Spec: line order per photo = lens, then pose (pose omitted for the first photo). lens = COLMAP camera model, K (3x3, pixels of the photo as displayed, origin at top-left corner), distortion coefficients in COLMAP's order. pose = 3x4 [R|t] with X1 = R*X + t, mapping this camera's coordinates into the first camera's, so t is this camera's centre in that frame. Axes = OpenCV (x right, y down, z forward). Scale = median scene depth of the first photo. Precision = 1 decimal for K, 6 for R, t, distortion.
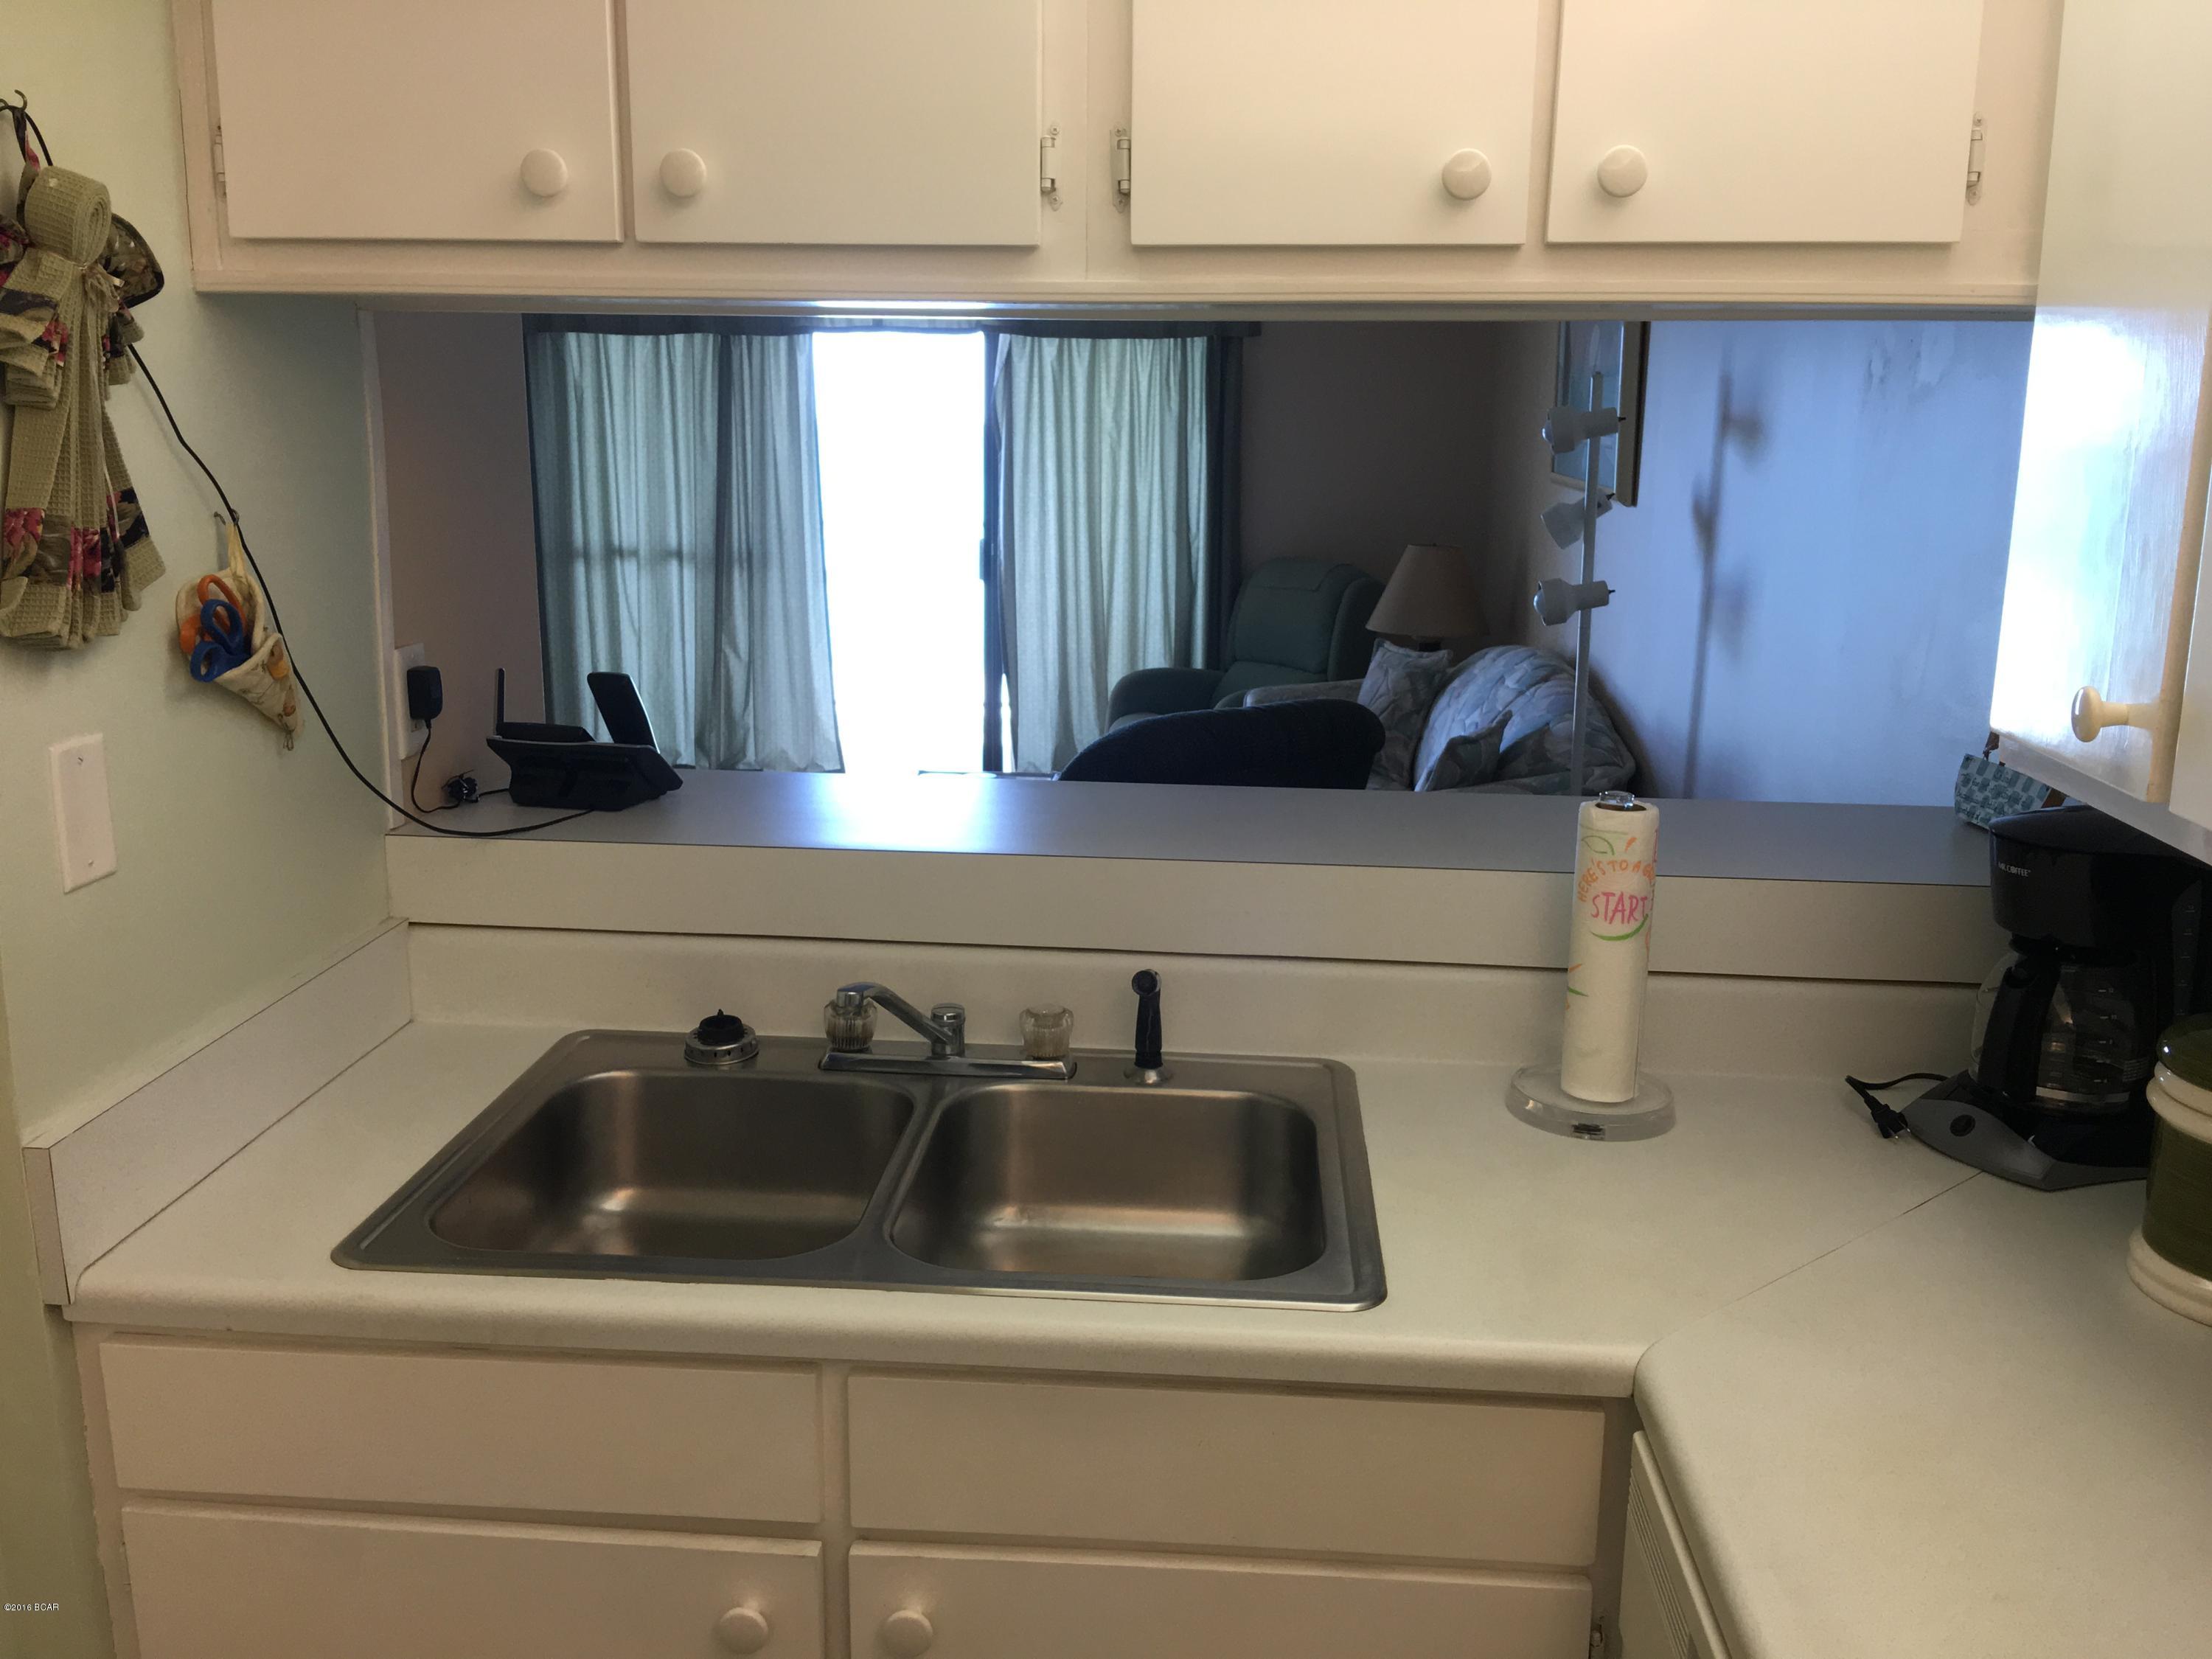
lens RADIAL K [[1887.1, 0, 1100.7], [0, 1887.1, 816.8], [0, 0, 1]] dist [0.096412, -0.162654]
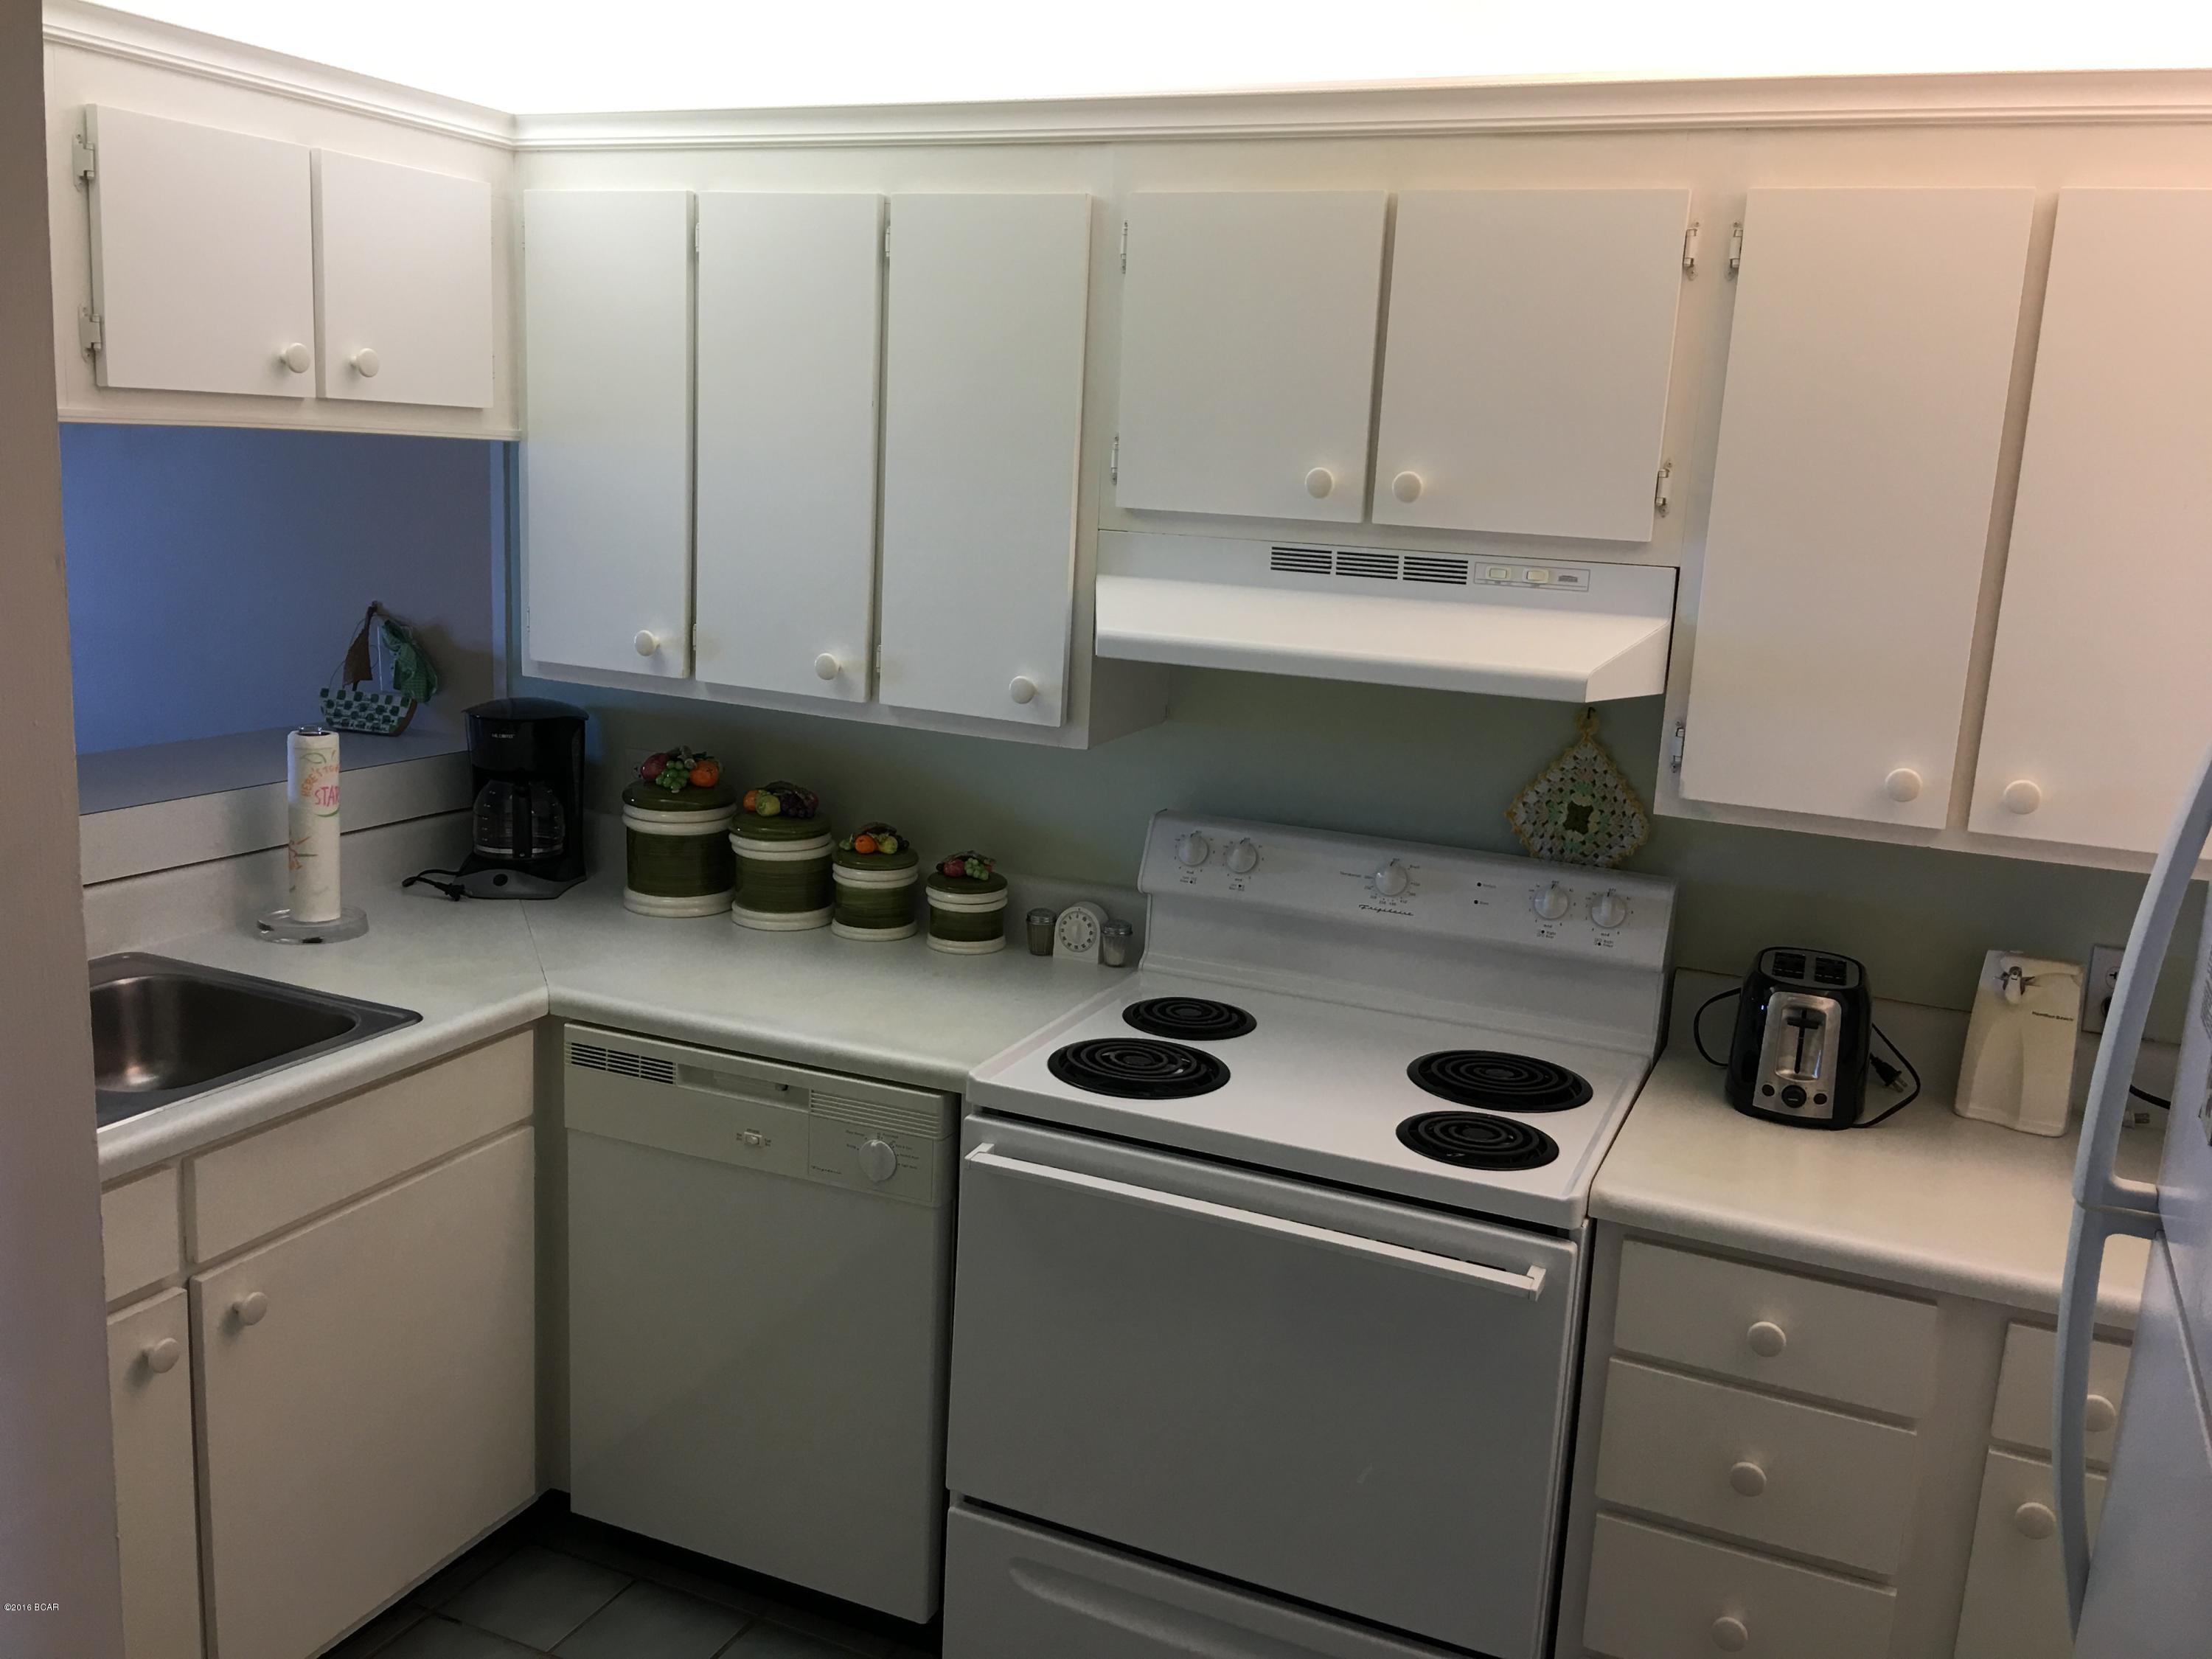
lens RADIAL K [[1887.1, 0, 1100.7], [0, 1887.1, 816.8], [0, 0, 1]] dist [0.096412, -0.162654]
pose [[0.324831, -0.175580, 0.929331, -1.055047], [0.151436, 0.979594, 0.132144, -0.051076], [-0.933570, 0.097809, 0.344791, -0.171575]]
